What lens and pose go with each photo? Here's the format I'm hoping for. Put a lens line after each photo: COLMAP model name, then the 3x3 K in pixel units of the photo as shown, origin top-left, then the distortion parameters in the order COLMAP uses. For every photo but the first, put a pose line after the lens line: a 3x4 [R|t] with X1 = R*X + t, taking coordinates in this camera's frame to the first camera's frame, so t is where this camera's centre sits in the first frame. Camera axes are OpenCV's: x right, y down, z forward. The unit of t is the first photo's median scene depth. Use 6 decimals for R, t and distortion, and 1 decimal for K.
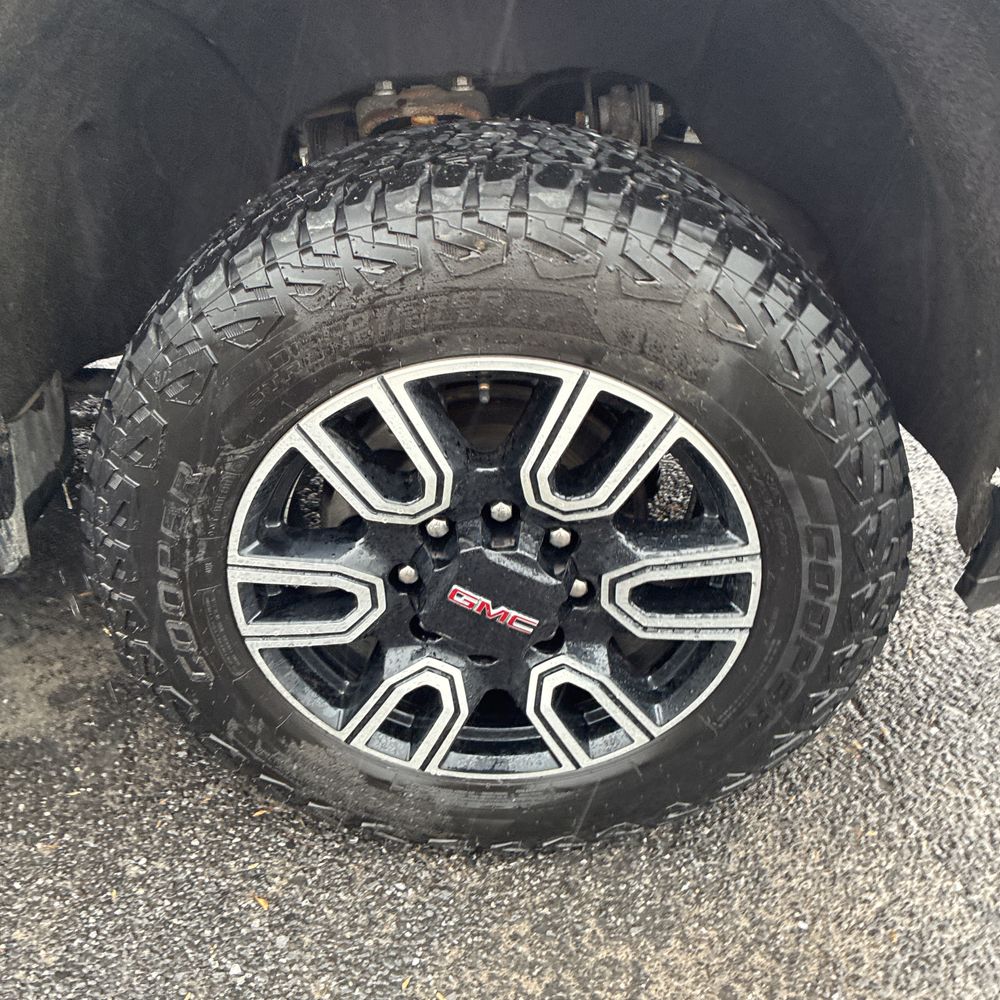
lens RADIAL K [[1004.1, 0, 478.6], [0, 1004.1, 488.3], [0, 0, 1]] dist [0.034973, -0.046021]
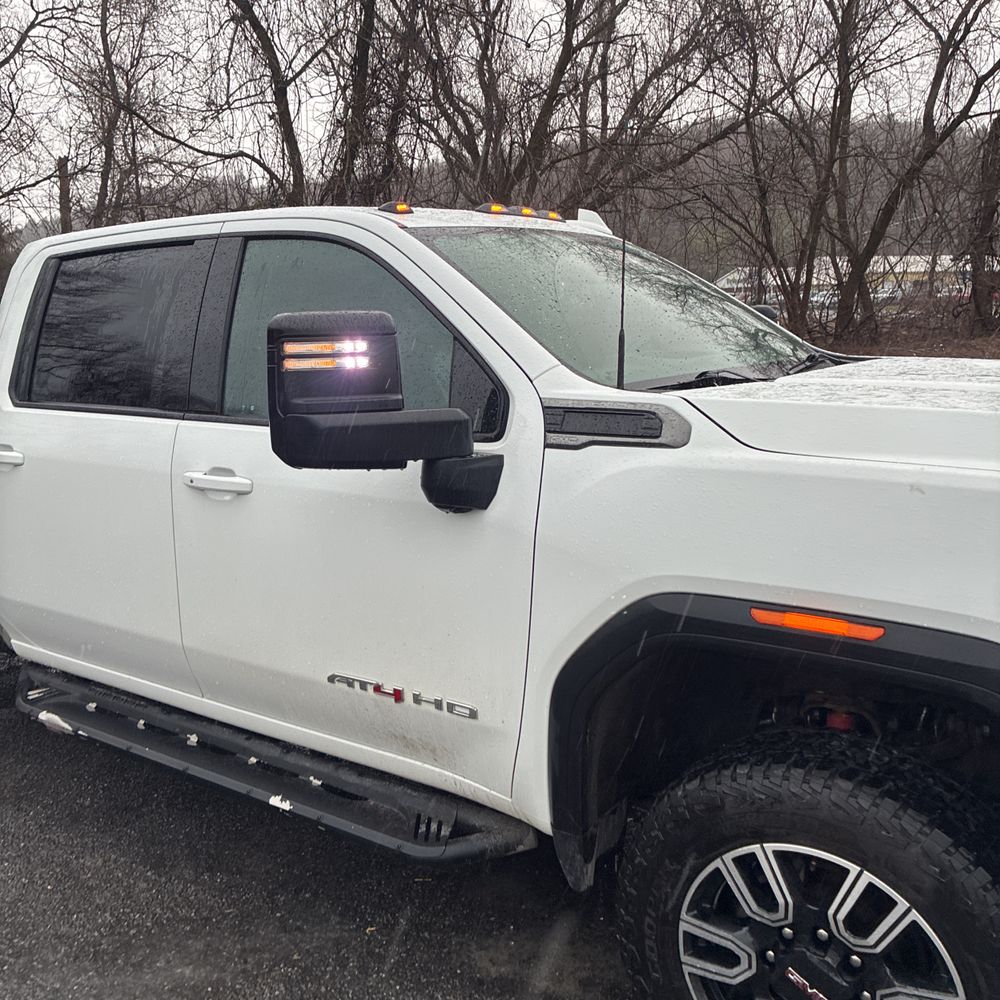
lens RADIAL K [[993.7, 0, 487.9], [0, 993.7, 491.6], [0, 0, 1]] dist [0.027925, -0.008906]
pose [[0.835254, 0.075168, -0.544702, 0.489010], [-0.276479, 0.913692, -0.297868, -0.003048], [0.475300, 0.399394, 0.783948, -1.172810]]
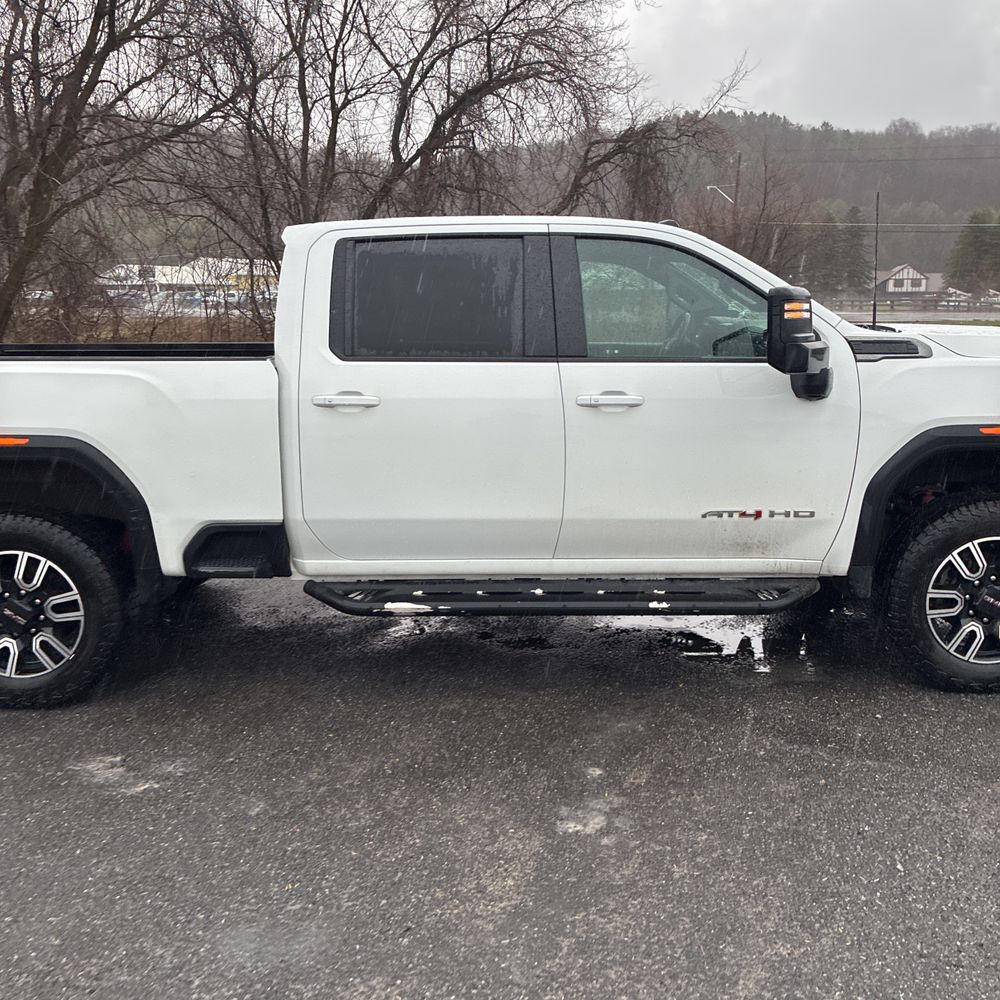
lens RADIAL K [[963.9, 0, 499.2], [0, 963.9, 469.7], [0, 0, 1]] dist [0.010986, 0.002094]
pose [[0.999454, -0.010307, 0.031384, -2.255624], [0.021816, 0.919347, -0.392842, 1.200258], [-0.024804, 0.393313, 0.919070, -2.947825]]
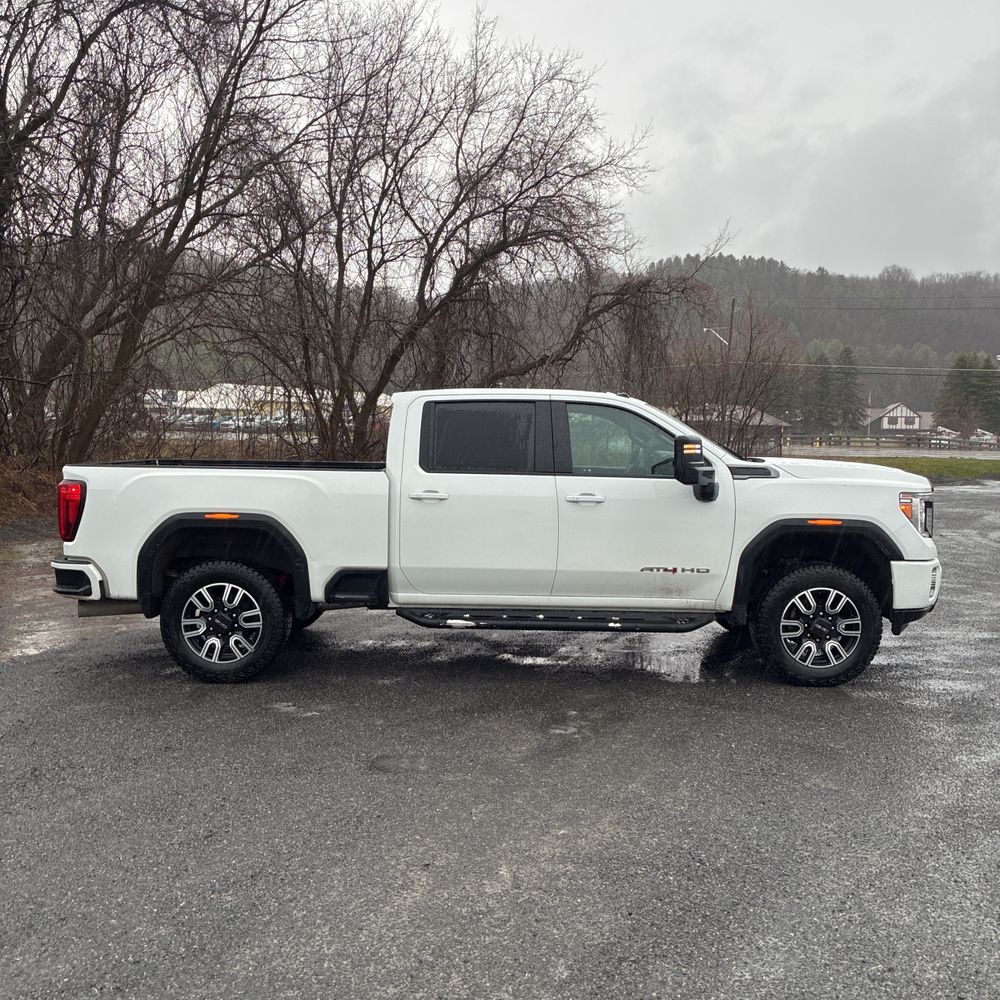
lens RADIAL K [[993.7, 0, 487.9], [0, 993.7, 491.6], [0, 0, 1]] dist [0.027925, -0.008906]
pose [[0.999749, 0.013402, 0.017953, -2.473546], [-0.002848, 0.870868, -0.491508, 2.746473], [-0.022222, 0.491333, 0.870688, -5.456399]]
